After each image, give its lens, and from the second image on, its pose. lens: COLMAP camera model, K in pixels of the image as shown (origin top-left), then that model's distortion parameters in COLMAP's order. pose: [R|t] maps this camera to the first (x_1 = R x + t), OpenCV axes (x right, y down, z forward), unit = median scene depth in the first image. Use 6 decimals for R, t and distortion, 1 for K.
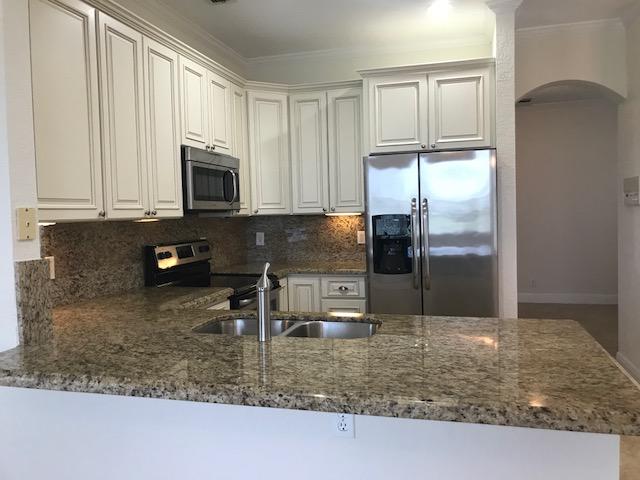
lens RADIAL K [[502.9, 0, 323.5], [0, 502.9, 228.0], [0, 0, 1]] dist [0.007175, -0.002410]
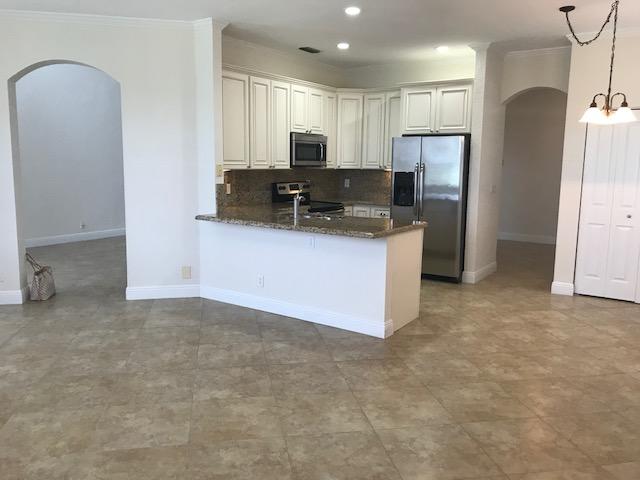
lens RADIAL K [[502.9, 0, 323.5], [0, 502.9, 228.0], [0, 0, 1]] dist [0.007175, -0.002410]
pose [[0.942052, 0.079224, -0.325979, 0.439120], [-0.045975, 0.993035, 0.108479, -0.009827], [0.332303, -0.087206, 0.939132, -0.718810]]
